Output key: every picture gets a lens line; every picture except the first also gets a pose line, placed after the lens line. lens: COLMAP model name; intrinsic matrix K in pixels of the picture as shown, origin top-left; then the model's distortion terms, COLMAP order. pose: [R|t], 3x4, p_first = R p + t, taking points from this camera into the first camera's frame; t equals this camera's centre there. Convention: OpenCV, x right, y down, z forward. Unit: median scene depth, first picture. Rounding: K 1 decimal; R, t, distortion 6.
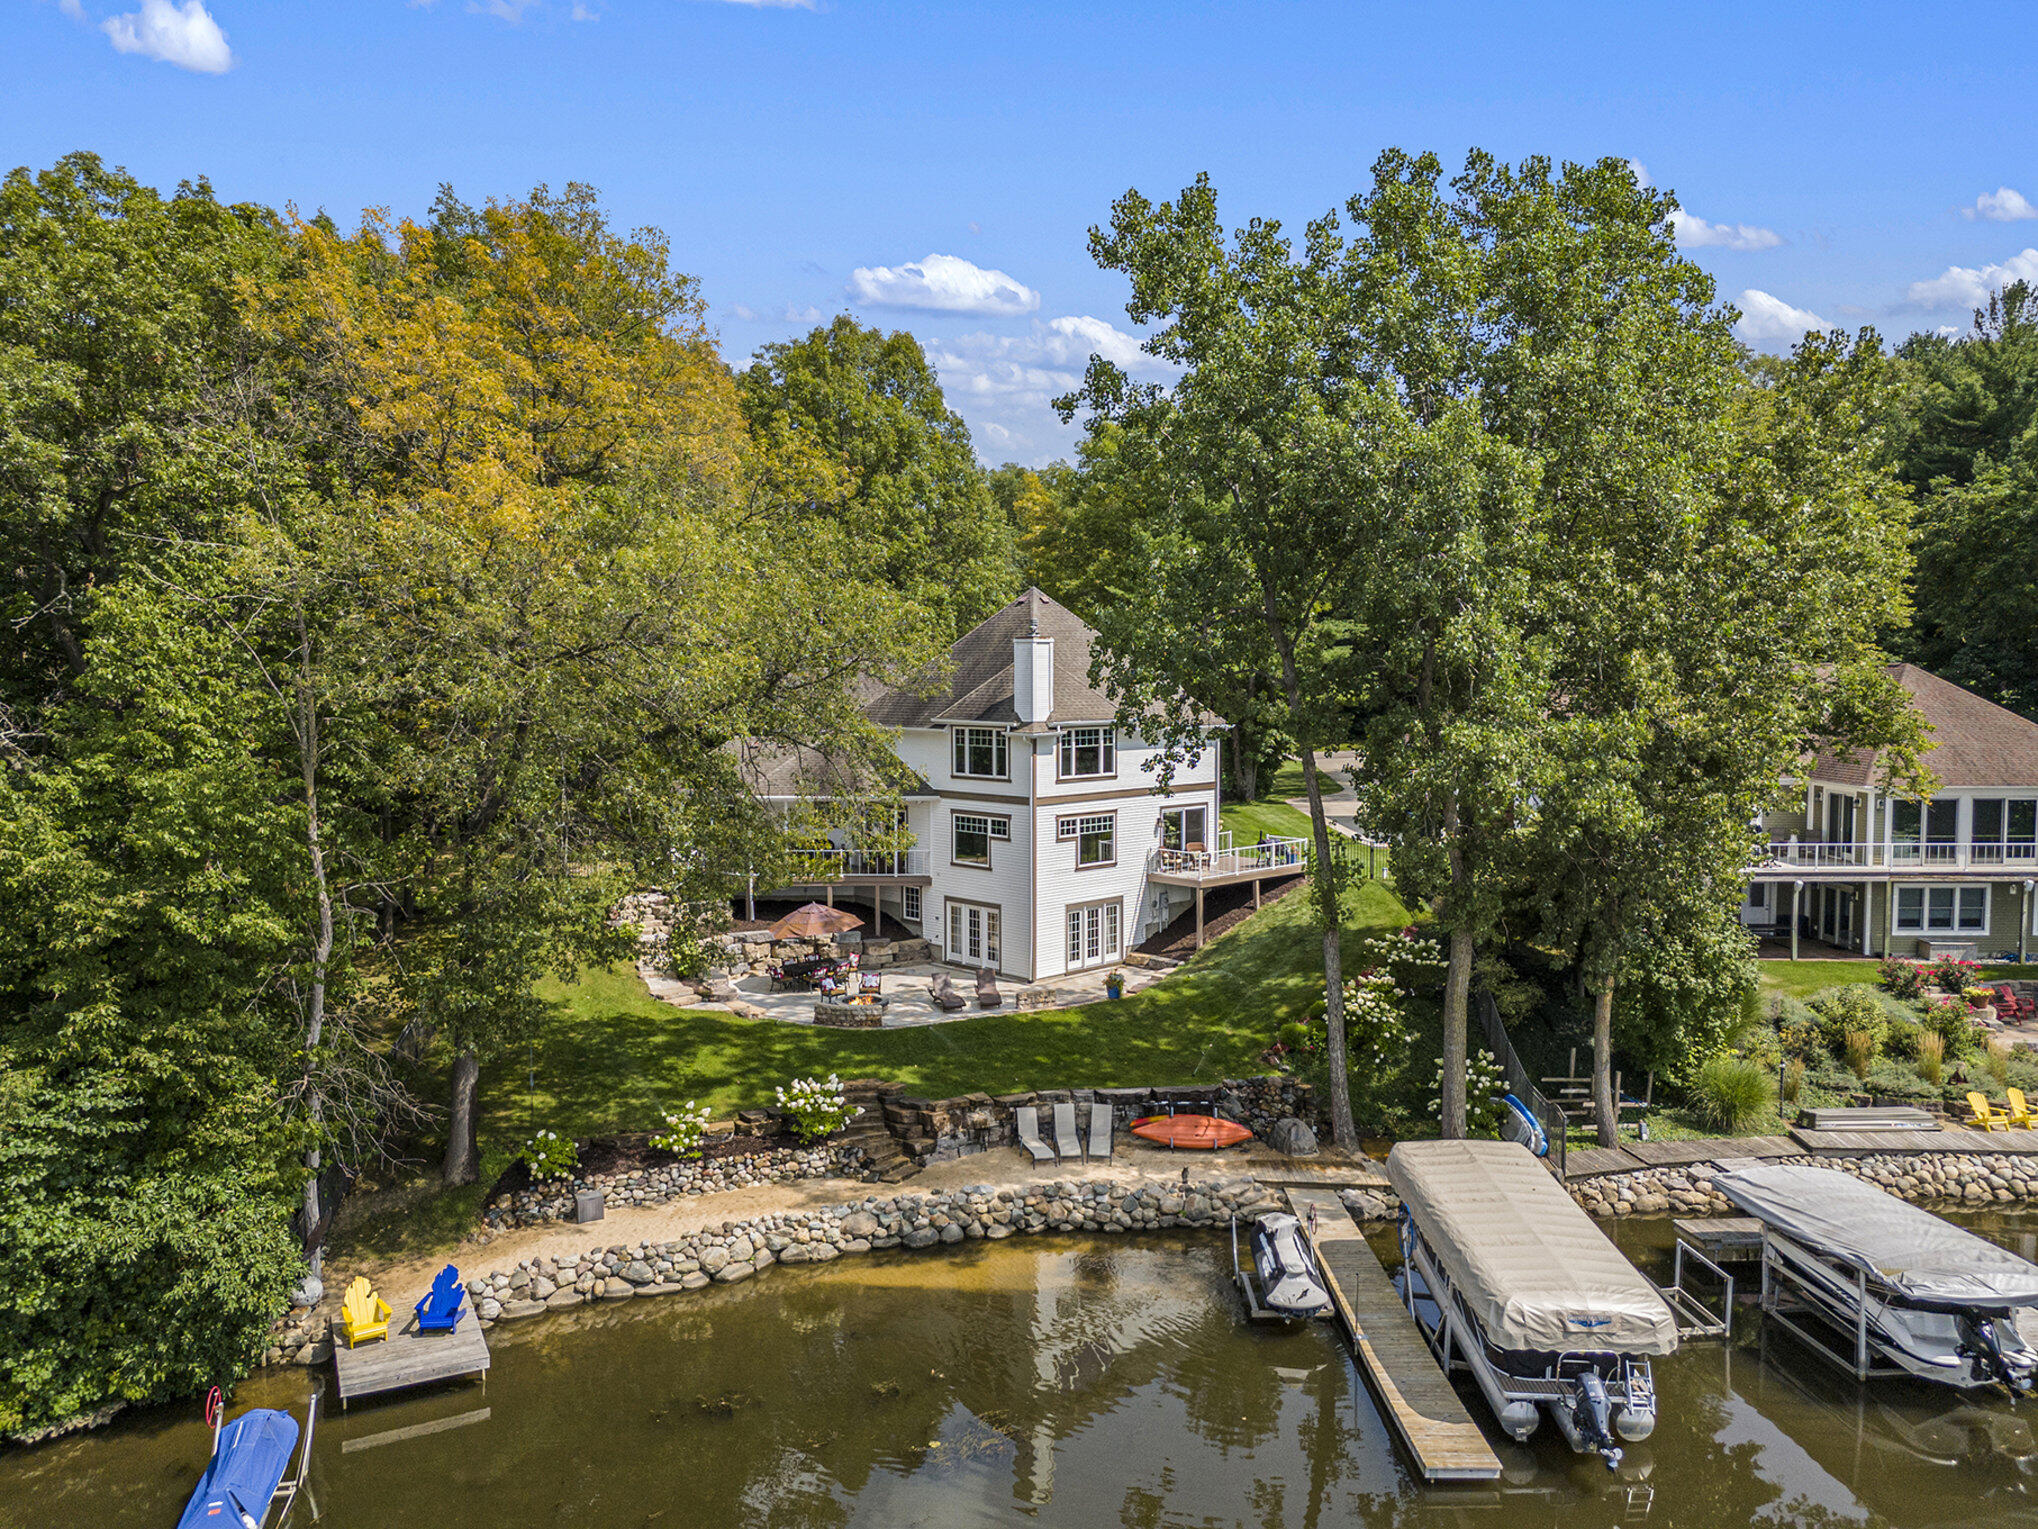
lens RADIAL K [[1489.9, 0, 1016.7], [0, 1489.9, 743.7], [0, 0, 1]] dist [0.033896, -0.033079]
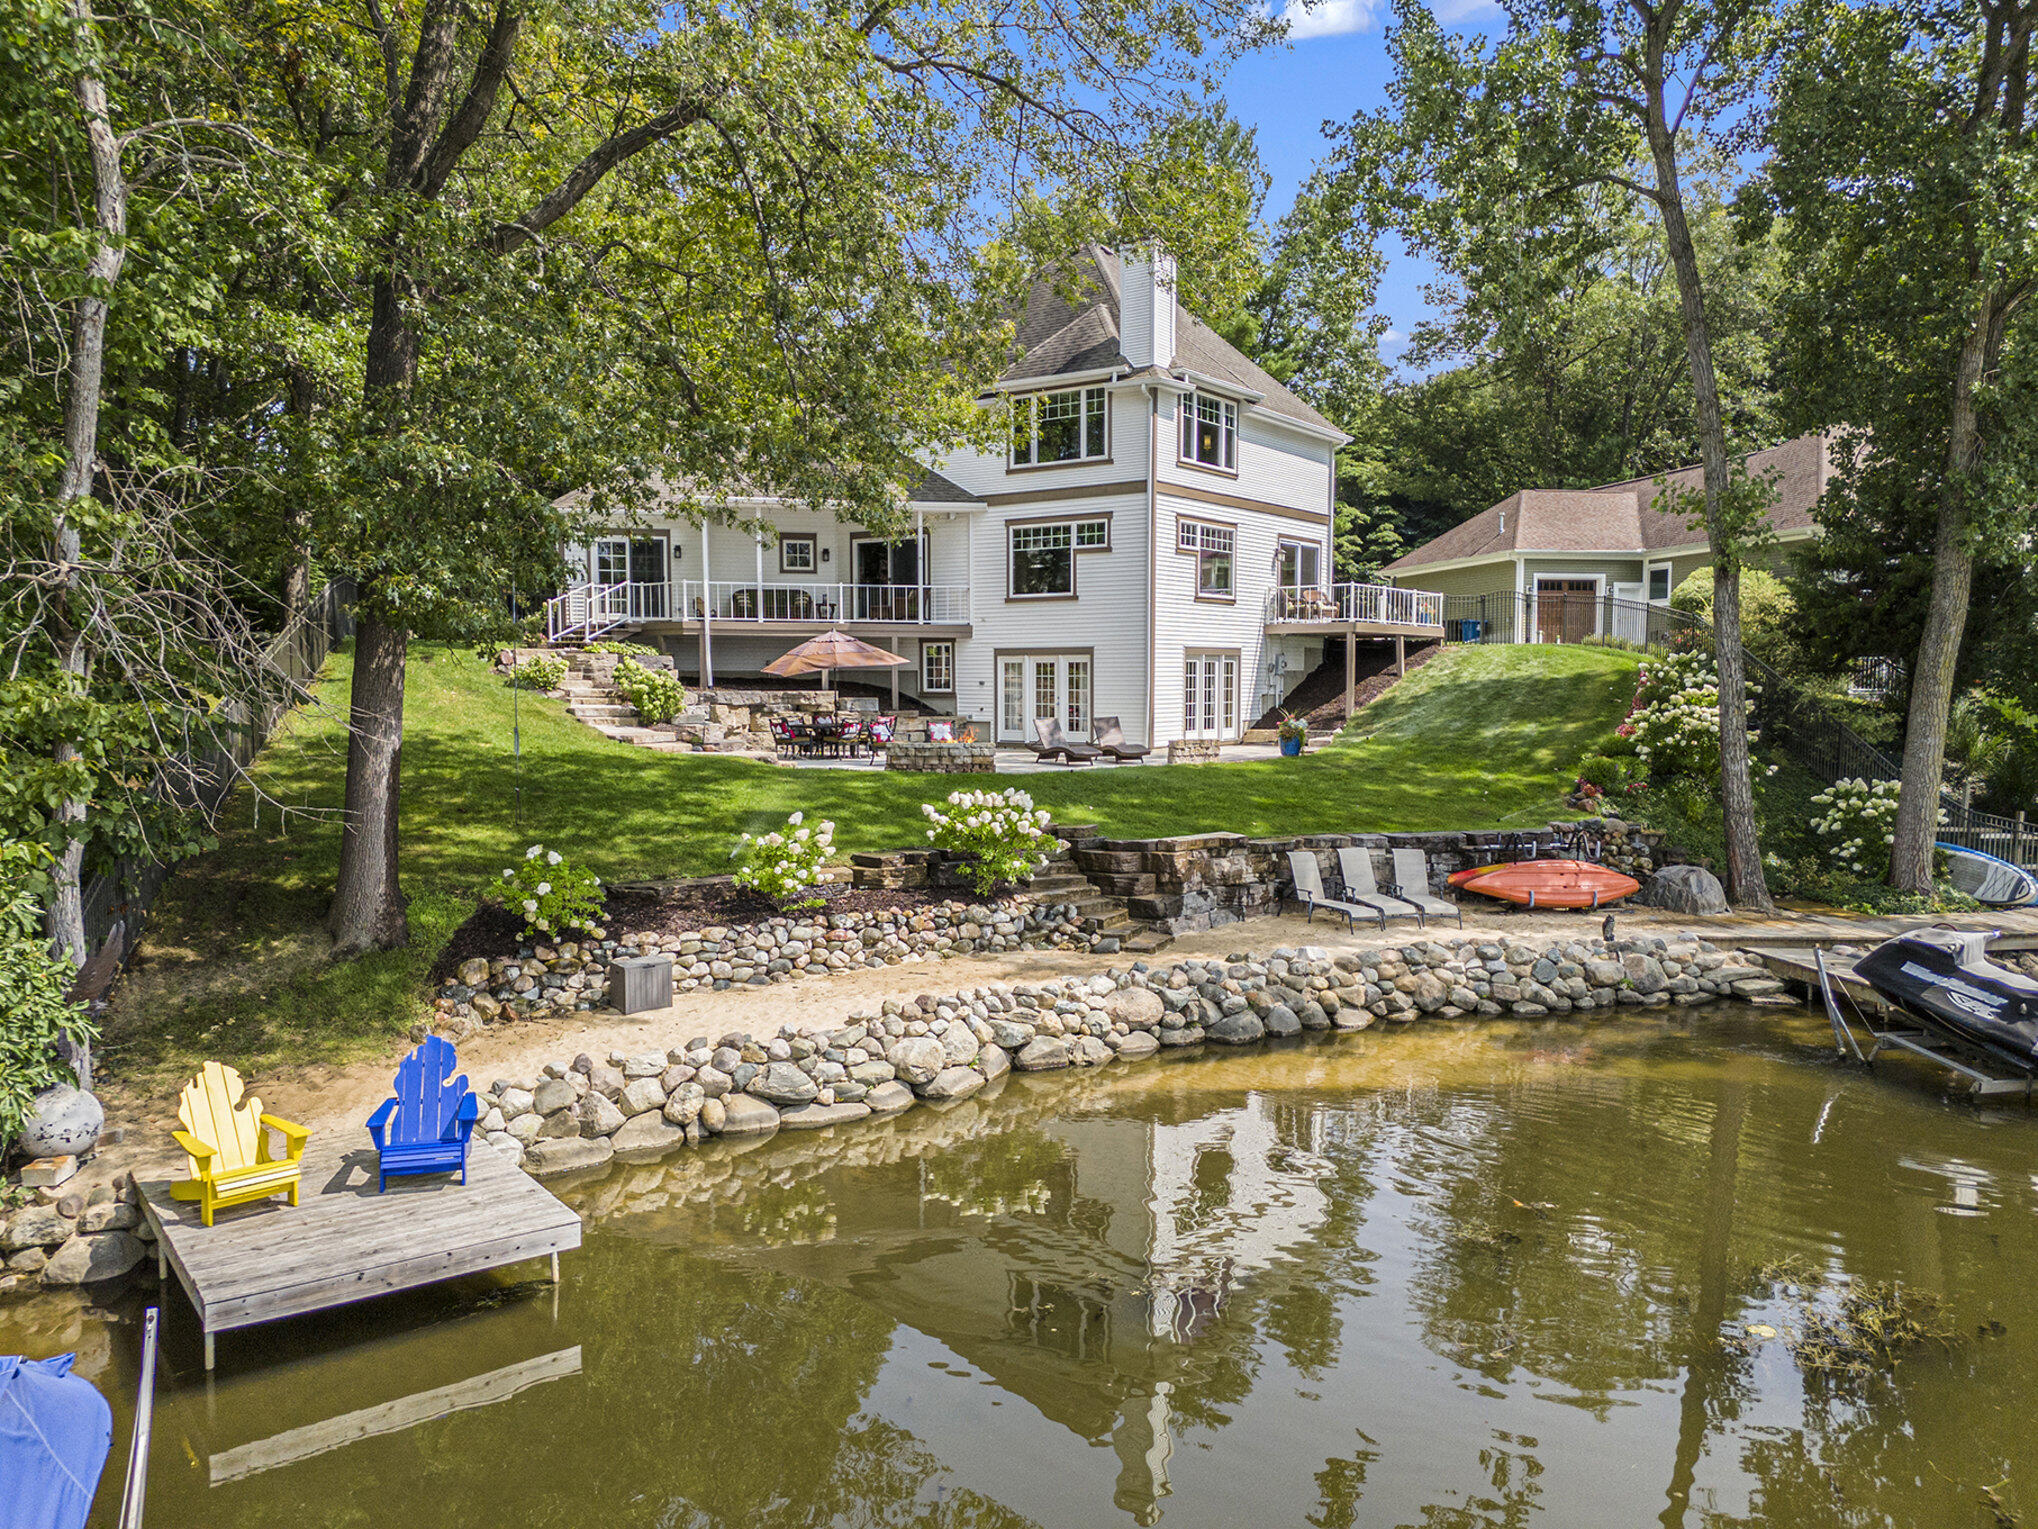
lens RADIAL K [[1481.2, 0, 1011.1], [0, 1481.2, 775.6], [0, 0, 1]] dist [0.116029, -0.164197]
pose [[0.983709, -0.010282, 0.179473, -0.231208], [0.008289, 0.999895, 0.011853, 0.213455], [-0.179576, -0.010173, 0.983692, 0.435070]]
